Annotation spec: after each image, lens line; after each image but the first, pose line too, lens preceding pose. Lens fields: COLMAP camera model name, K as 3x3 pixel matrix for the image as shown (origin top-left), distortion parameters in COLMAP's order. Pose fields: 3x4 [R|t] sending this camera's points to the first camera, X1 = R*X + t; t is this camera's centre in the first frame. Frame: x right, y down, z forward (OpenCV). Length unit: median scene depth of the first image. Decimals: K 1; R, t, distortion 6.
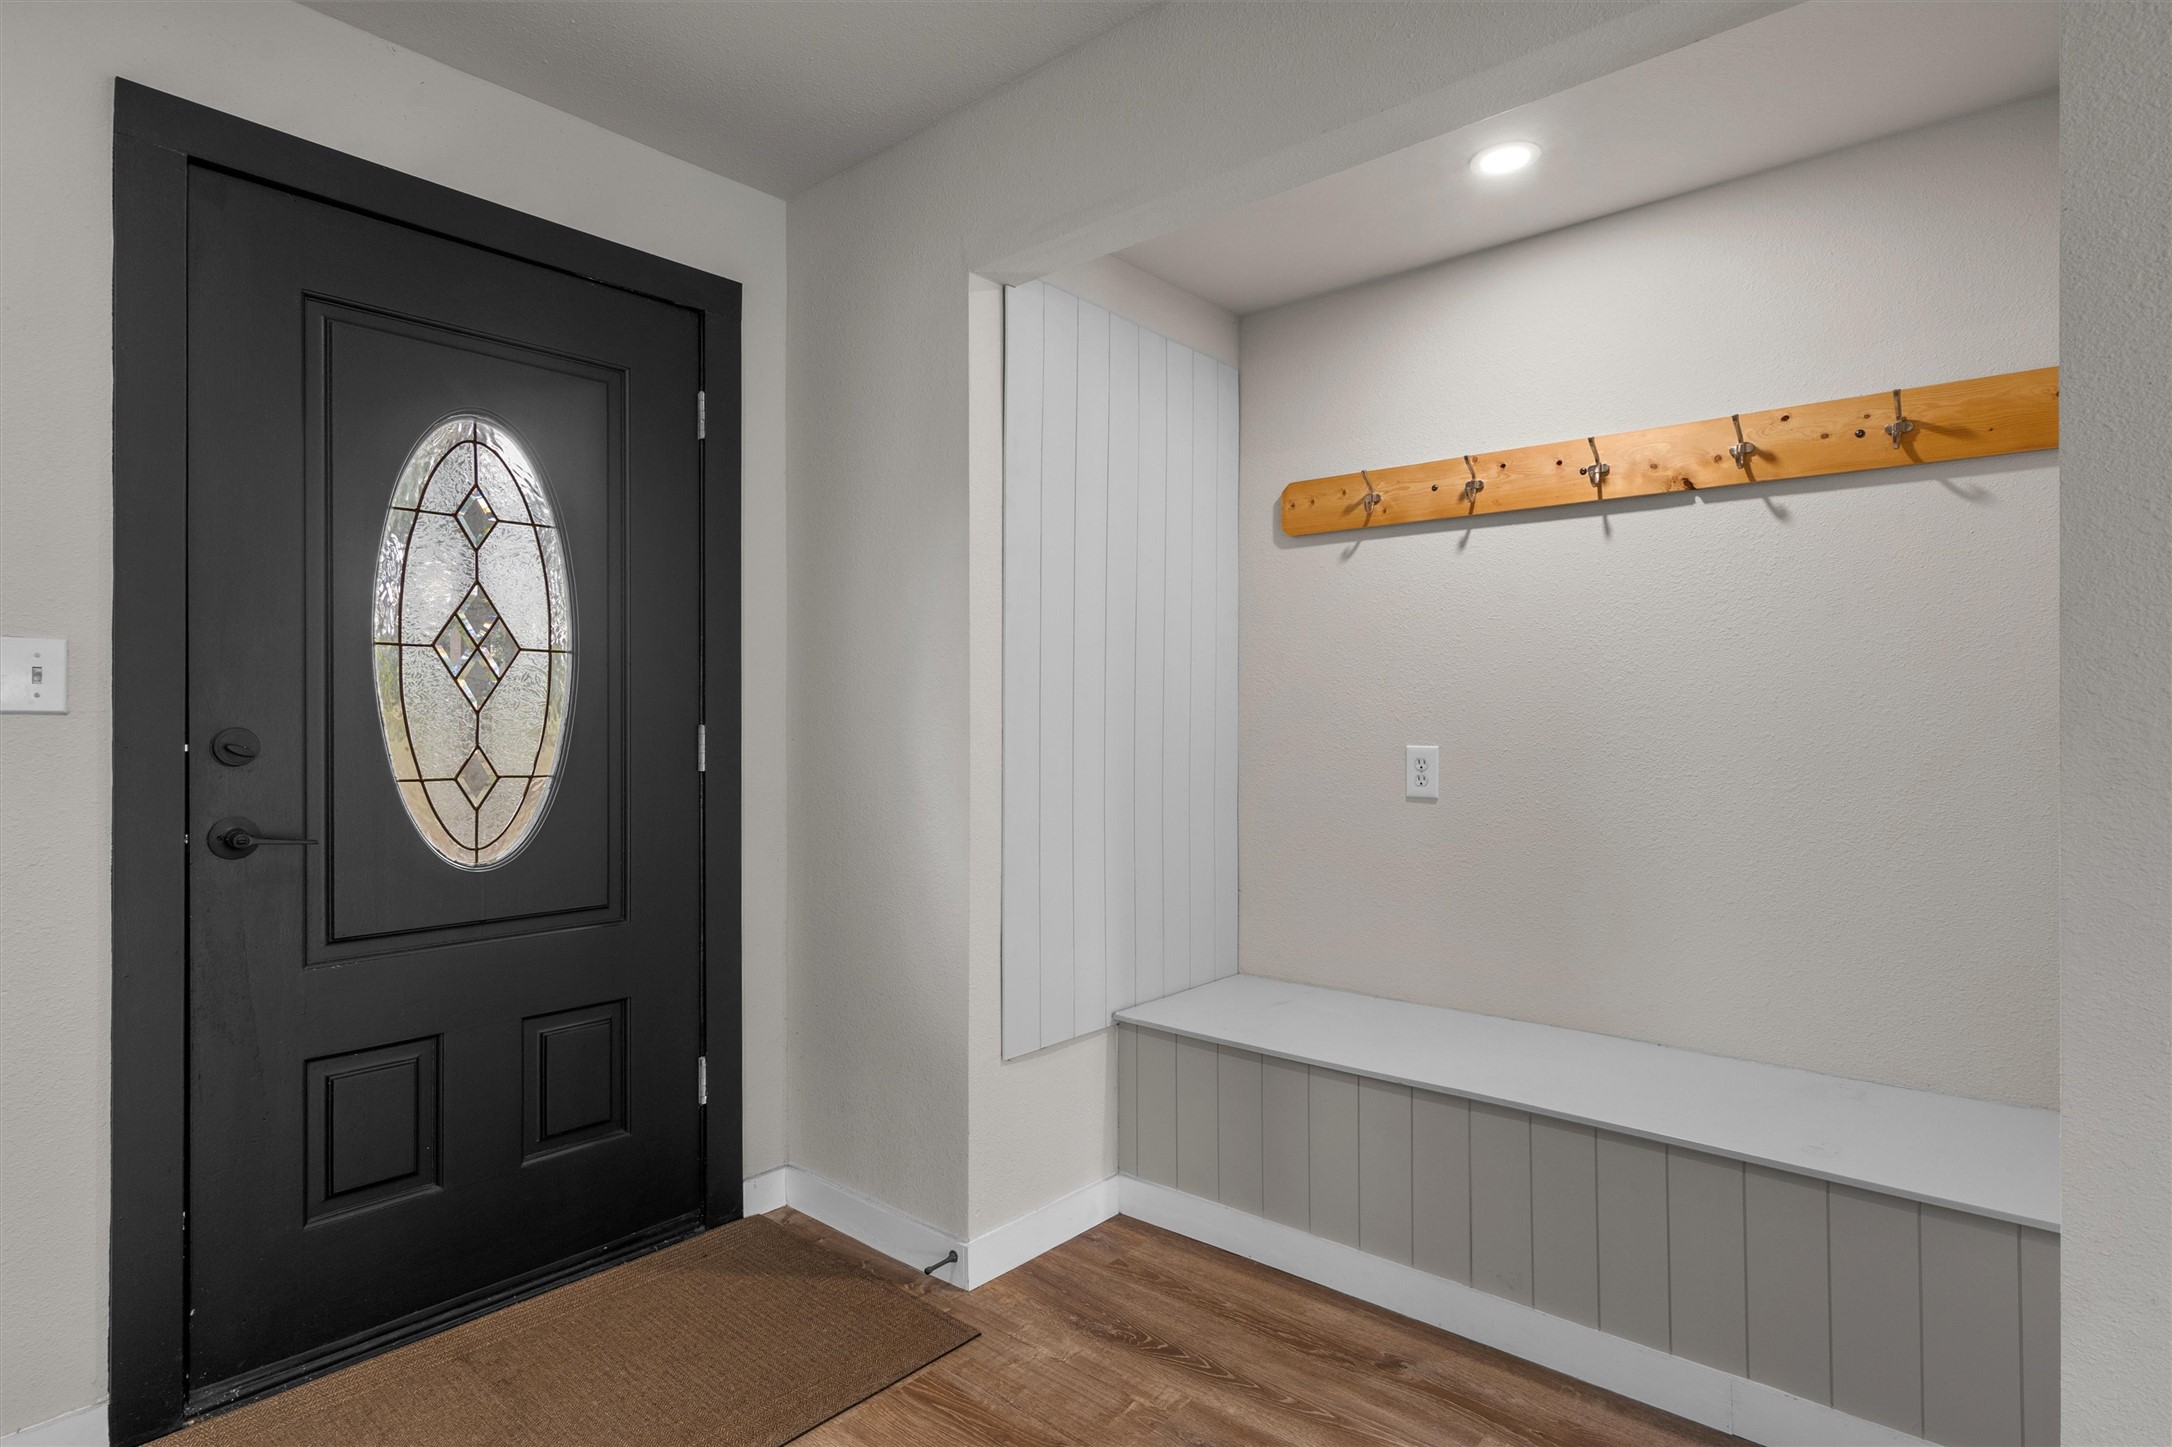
lens RADIAL K [[1103.3, 0, 1085.0], [0, 1103.3, 715.8], [0, 0, 1]] dist [0.000686, 0.000760]
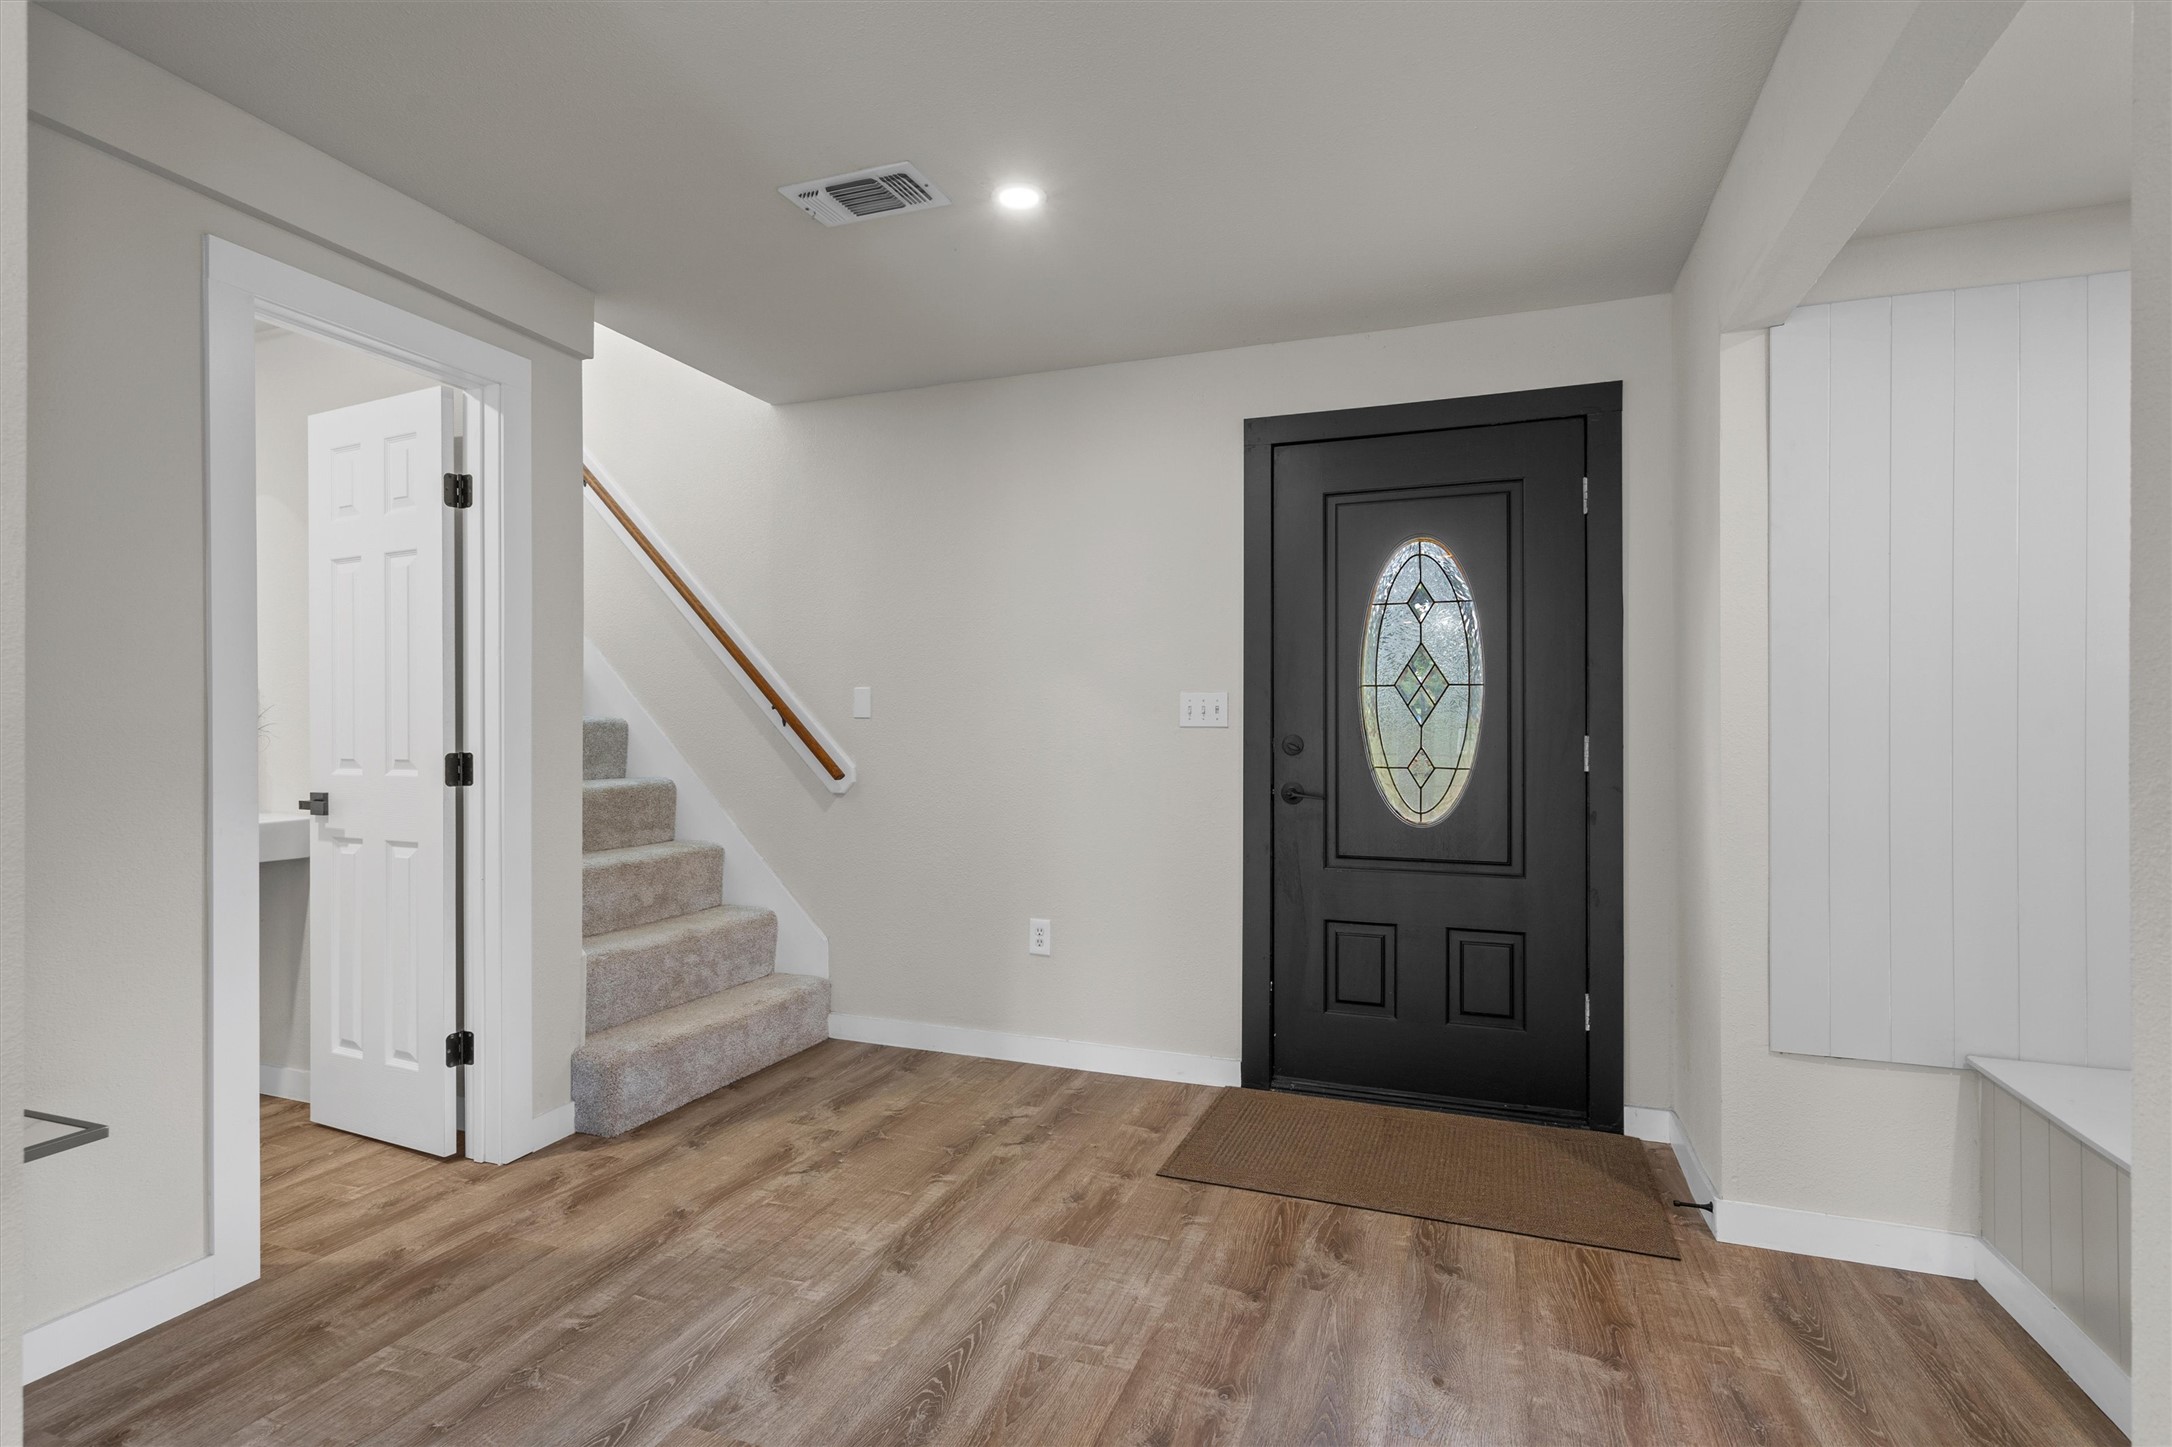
lens RADIAL K [[1046.3, 0, 1085.3], [0, 1046.3, 726.7], [0, 0, 1]] dist [-0.000089, 0.000552]
pose [[0.366039, -0.001213, -0.930599, 0.663322], [-0.001552, 0.999997, -0.001914, 0.001276], [0.930598, 0.002145, 0.366036, 0.010843]]
